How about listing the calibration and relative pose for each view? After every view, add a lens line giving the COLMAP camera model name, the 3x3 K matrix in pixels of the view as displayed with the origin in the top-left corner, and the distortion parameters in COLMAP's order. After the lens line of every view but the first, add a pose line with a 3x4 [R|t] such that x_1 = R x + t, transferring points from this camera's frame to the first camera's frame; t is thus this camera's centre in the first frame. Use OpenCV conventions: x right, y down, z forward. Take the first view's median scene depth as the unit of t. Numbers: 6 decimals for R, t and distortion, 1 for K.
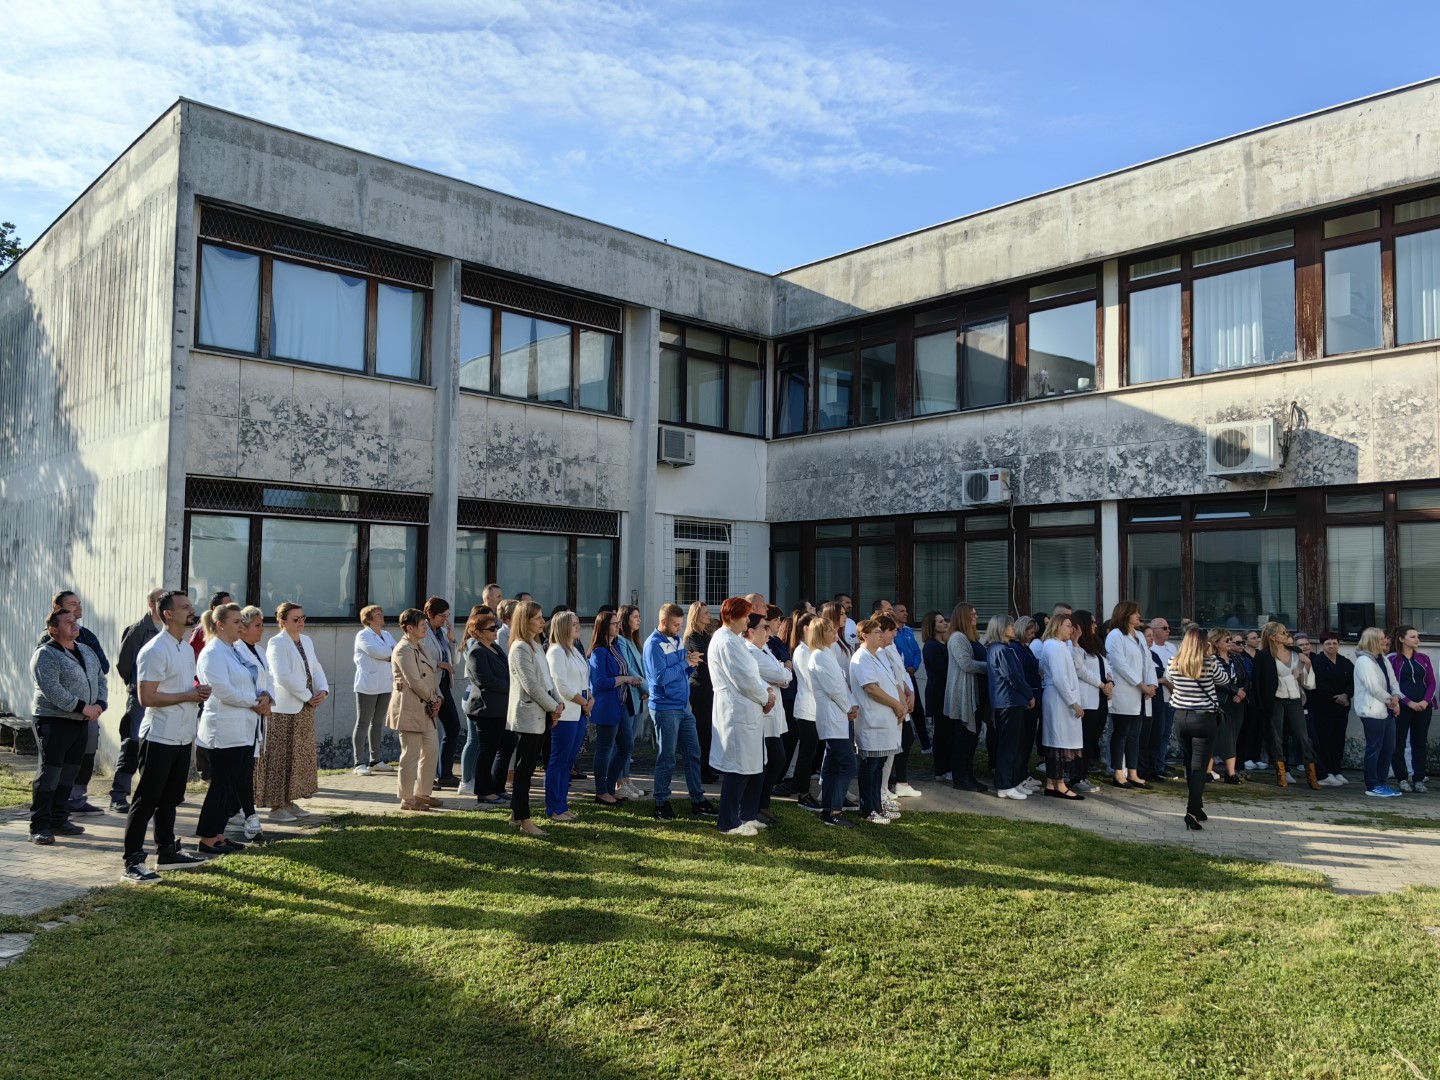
lens RADIAL K [[1124.3, 0, 722.3], [0, 1124.3, 545.0], [0, 0, 1]] dist [0.069296, -0.109020]
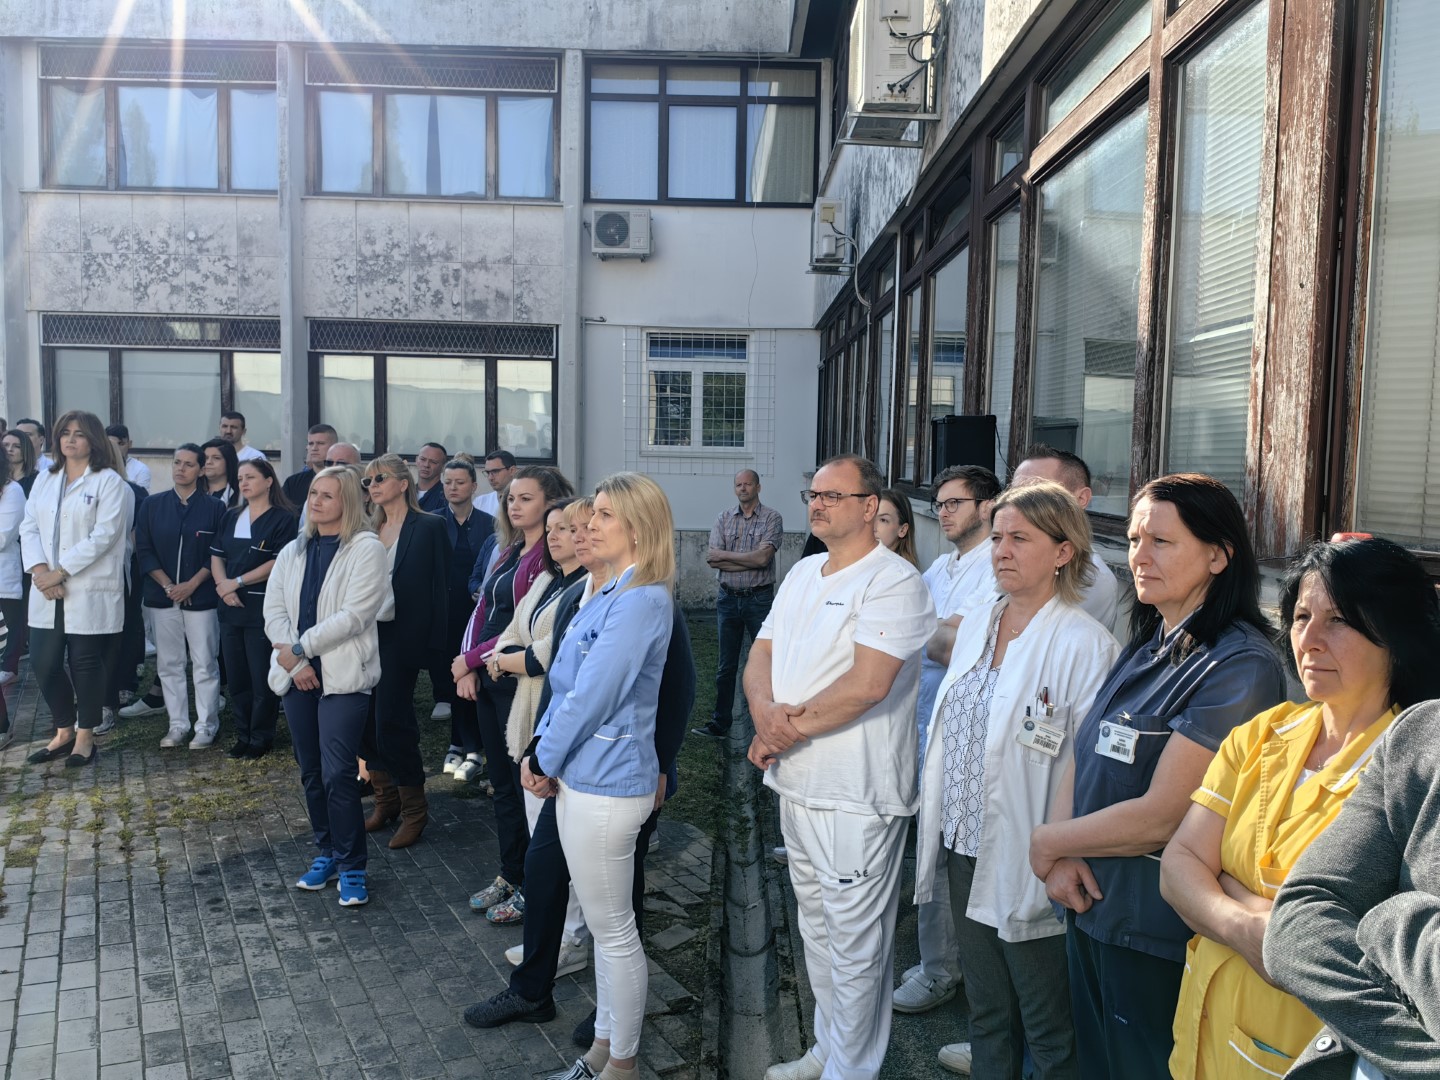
lens RADIAL K [[1124.3, 0, 750.5], [0, 1124.3, 533.3], [0, 0, 1]] dist [0.069296, -0.109020]
pose [[0.735638, 0.050878, -0.675462, 0.624085], [0.025687, 0.994363, 0.102874, 0.043100], [0.676888, -0.093028, 0.730184, 0.547351]]
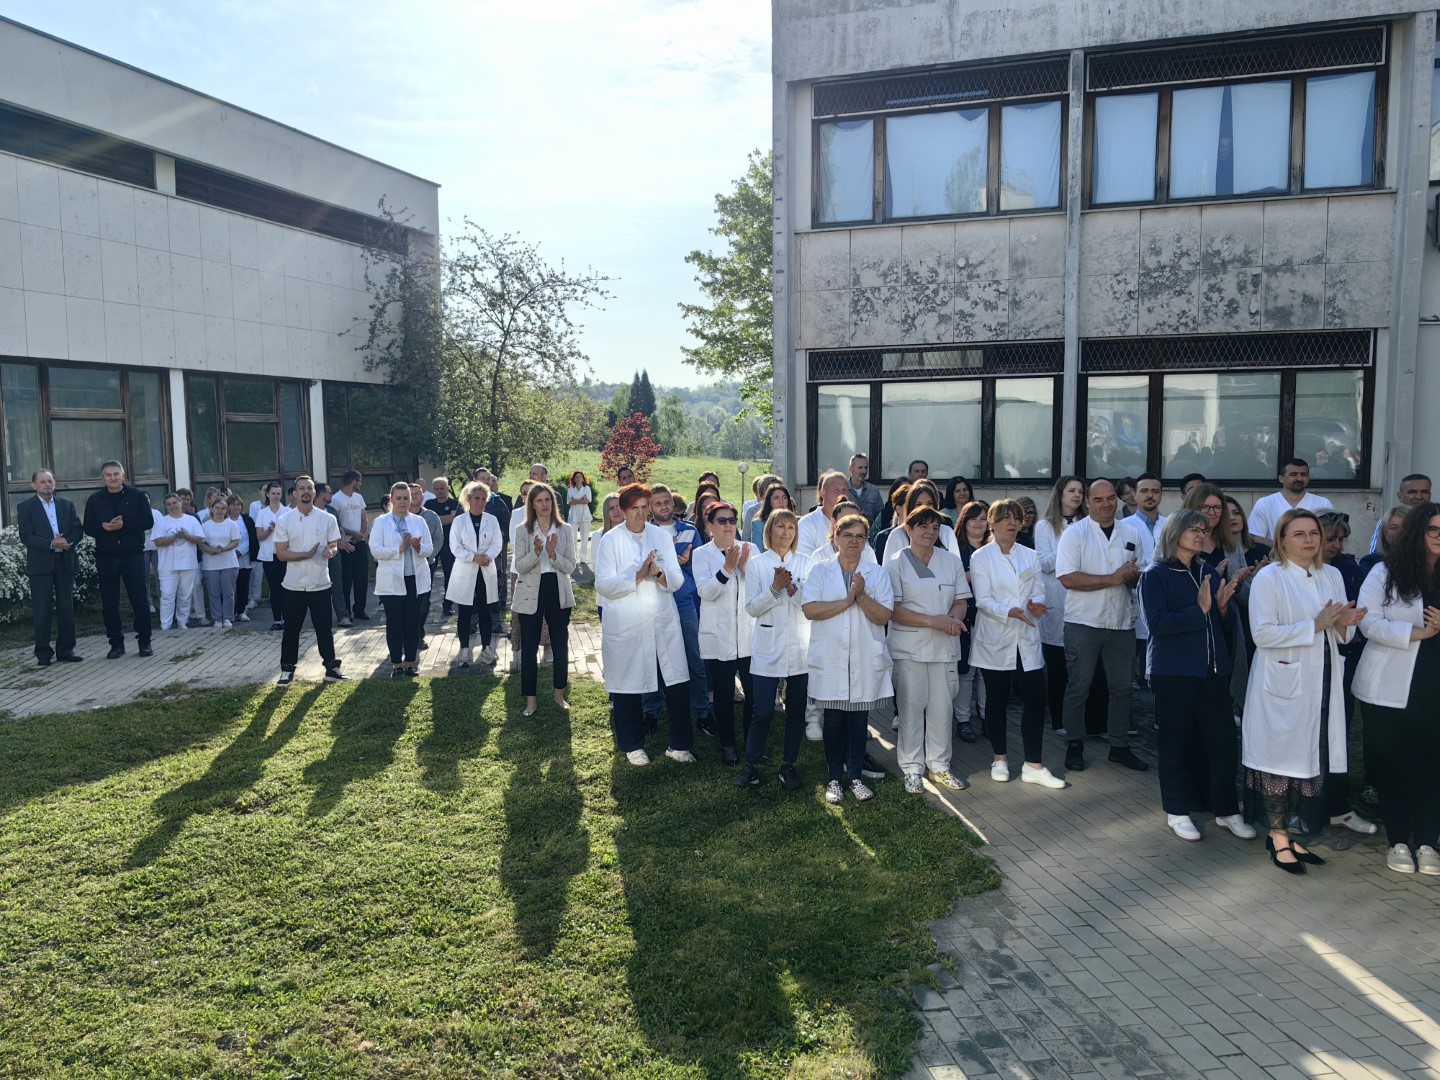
lens RADIAL K [[1124.3, 0, 724.0], [0, 1124.3, 546.1], [0, 0, 1]] dist [0.069296, -0.109020]
pose [[0.480667, 0.063655, -0.874590, 0.380737], [0.062435, 0.992346, 0.106539, 0.004587], [0.874677, -0.105815, 0.473014, 0.327755]]
